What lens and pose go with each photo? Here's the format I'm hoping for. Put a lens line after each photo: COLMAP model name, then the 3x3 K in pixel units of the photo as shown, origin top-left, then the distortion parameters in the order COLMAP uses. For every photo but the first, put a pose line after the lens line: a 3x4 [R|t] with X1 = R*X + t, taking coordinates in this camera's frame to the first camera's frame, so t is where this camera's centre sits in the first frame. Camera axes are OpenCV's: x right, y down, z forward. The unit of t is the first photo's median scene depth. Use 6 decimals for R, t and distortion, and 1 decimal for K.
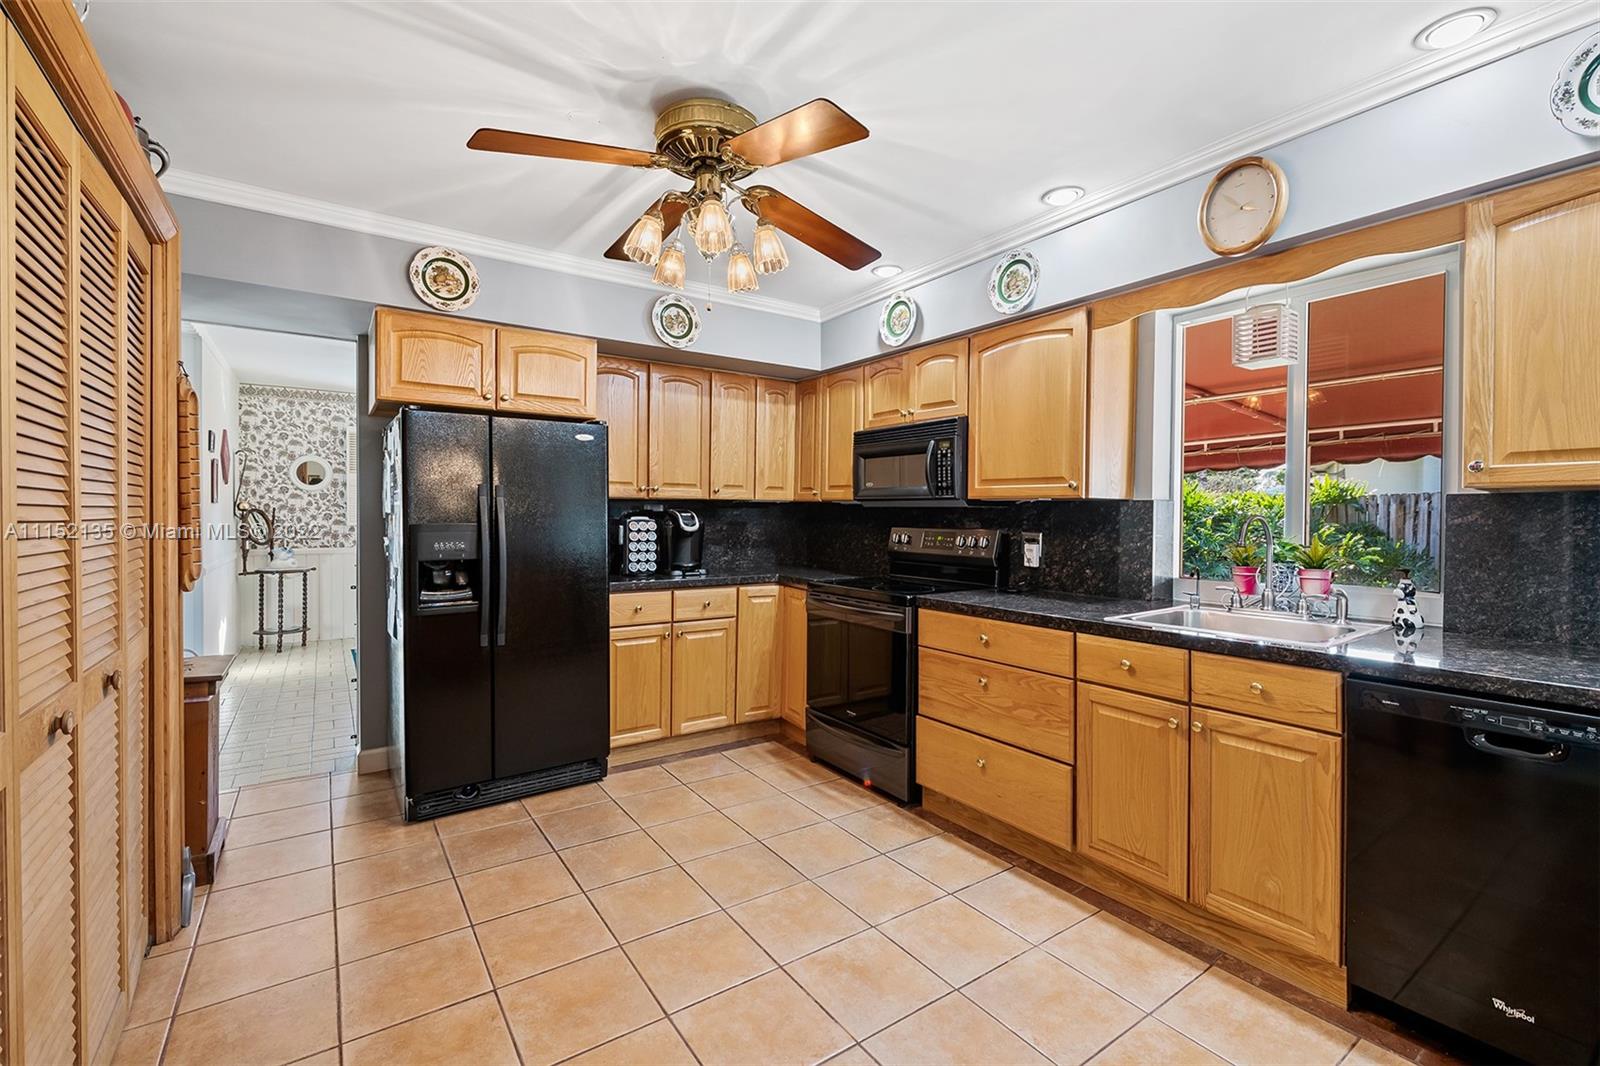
lens RADIAL K [[688.5, 0, 795.0], [0, 688.5, 526.3], [0, 0, 1]] dist [0.001156, 0.000169]
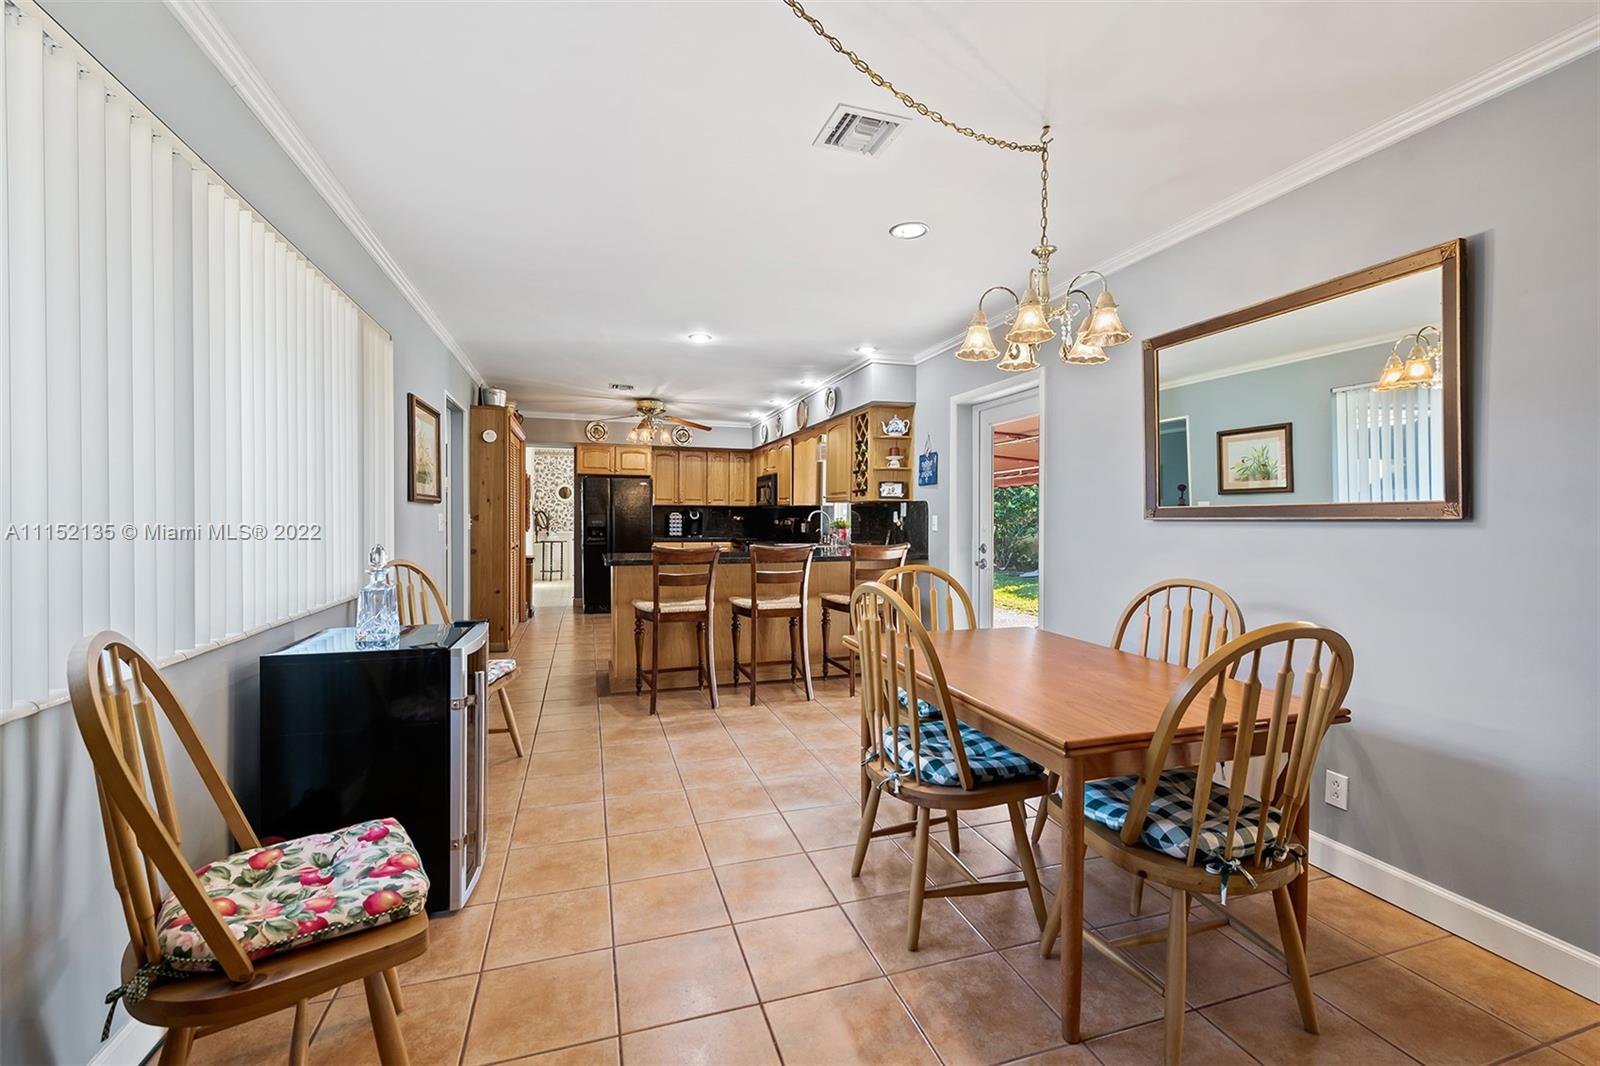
lens RADIAL K [[688.5, 0, 805.8], [0, 688.5, 523.4], [0, 0, 1]] dist [0.001156, 0.000169]
pose [[0.957019, 0.001975, -0.290018, 0.924140], [-0.004661, 0.999952, -0.008570, 0.041144], [0.289987, 0.009553, 0.956983, -1.198605]]
